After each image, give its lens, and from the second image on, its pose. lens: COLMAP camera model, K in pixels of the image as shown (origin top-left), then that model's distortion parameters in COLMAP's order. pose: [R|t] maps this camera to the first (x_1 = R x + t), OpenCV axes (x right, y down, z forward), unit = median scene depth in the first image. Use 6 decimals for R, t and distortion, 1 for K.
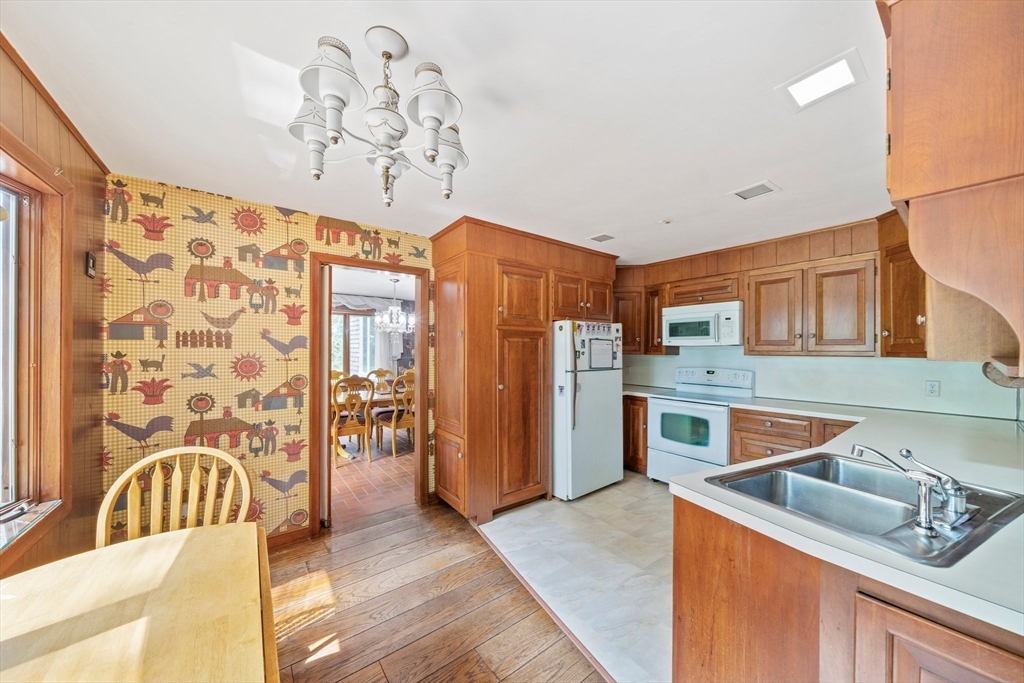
lens RADIAL K [[346.3, 0, 512.5], [0, 346.3, 346.9], [0, 0, 1]] dist [-0.001007, -0.000059]
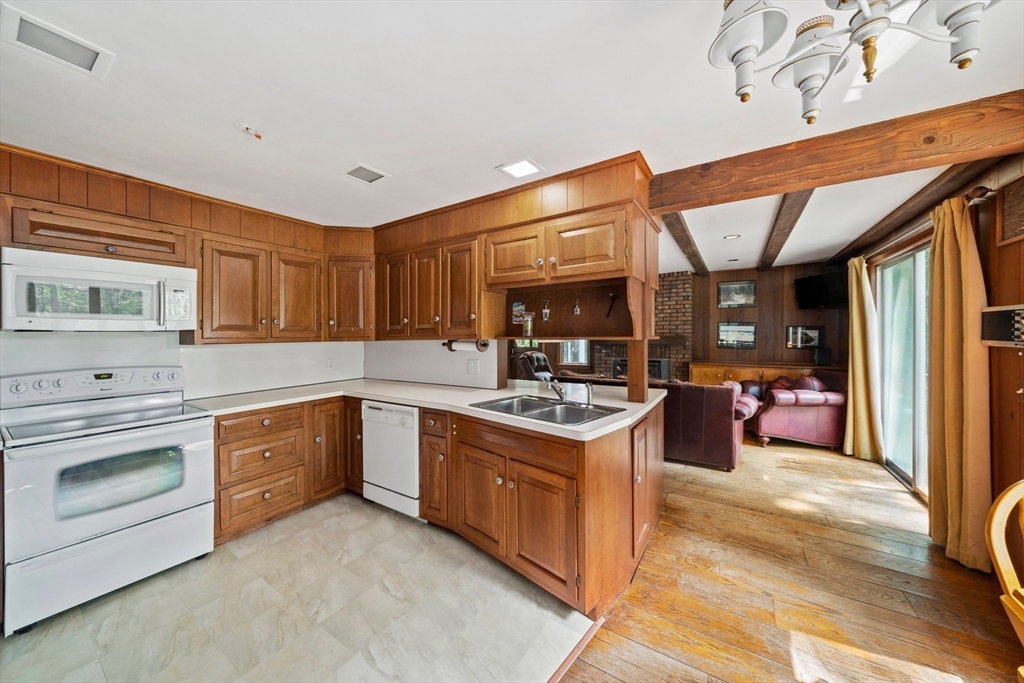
lens RADIAL K [[350.2, 0, 512.0], [0, 350.2, 341.5], [0, 0, 1]] dist [0.000093, 0.000010]
pose [[-0.339777, -0.014967, 0.940387, -0.254154], [0.002455, 0.999856, 0.016800, 0.006801], [-0.940503, 0.008017, -0.339692, 0.628780]]
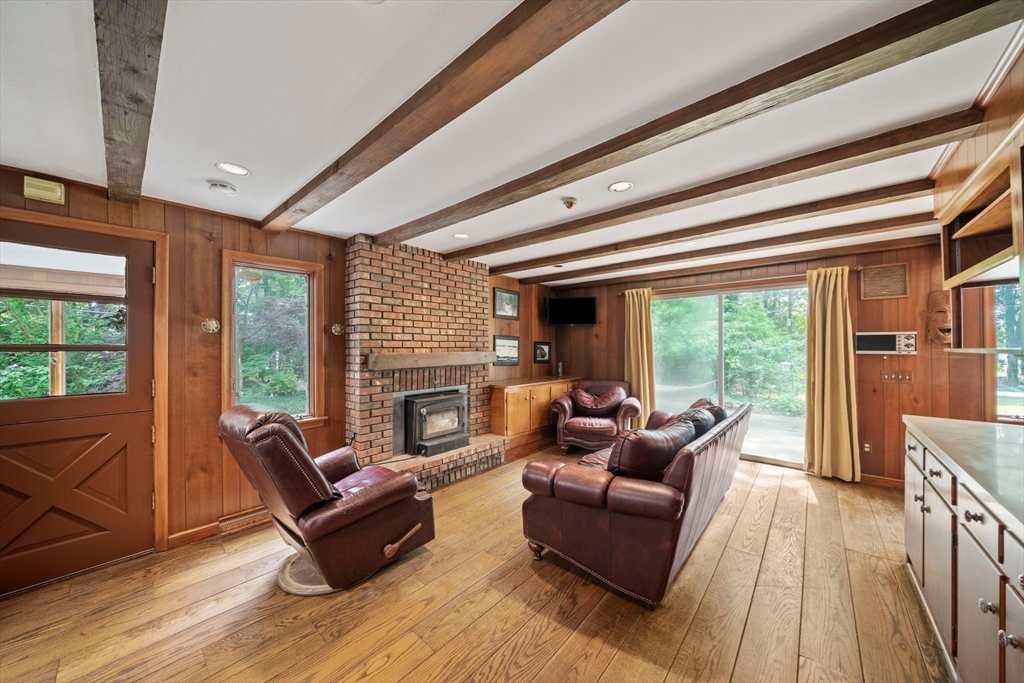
lens RADIAL K [[352.2, 0, 513.5], [0, 352.2, 348.2], [0, 0, 1]] dist [-0.000243, -0.000031]
pose [[-0.978745, 0.005532, -0.205008, 1.272583], [0.007124, 0.999950, -0.007029, 0.008628], [0.204959, -0.008340, -0.978735, 0.510415]]
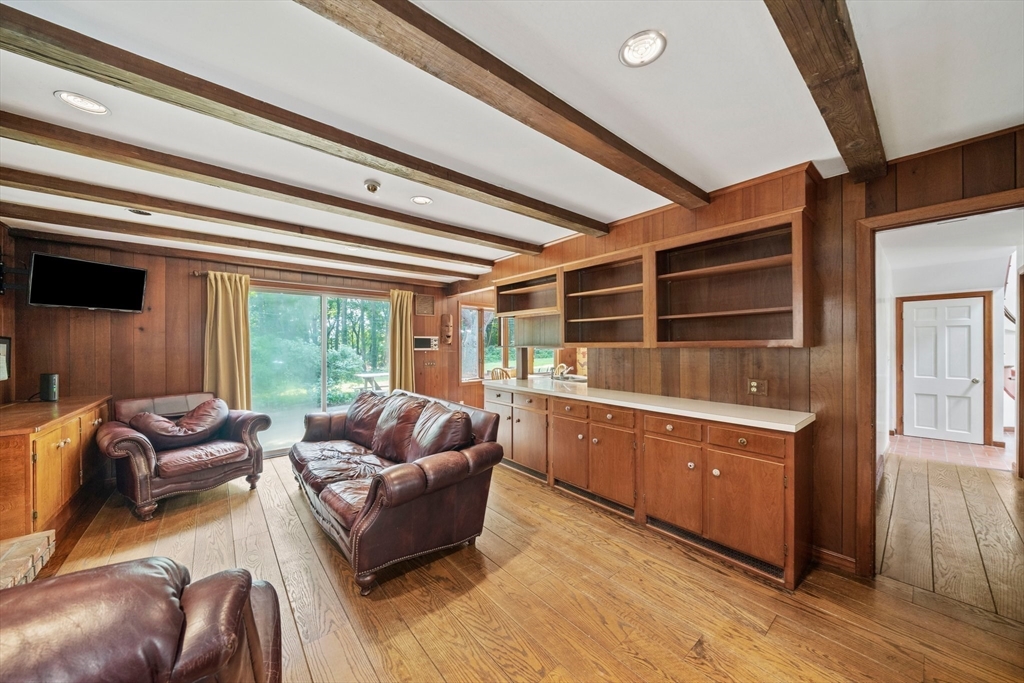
lens RADIAL K [[355.2, 0, 515.6], [0, 355.2, 346.3], [0, 0, 1]] dist [0.000506, 0.000045]
pose [[0.058498, 0.002459, -0.998285, 1.702401], [0.015013, 0.999882, 0.003342, 0.008974], [0.998175, -0.015182, 0.058454, 0.046454]]
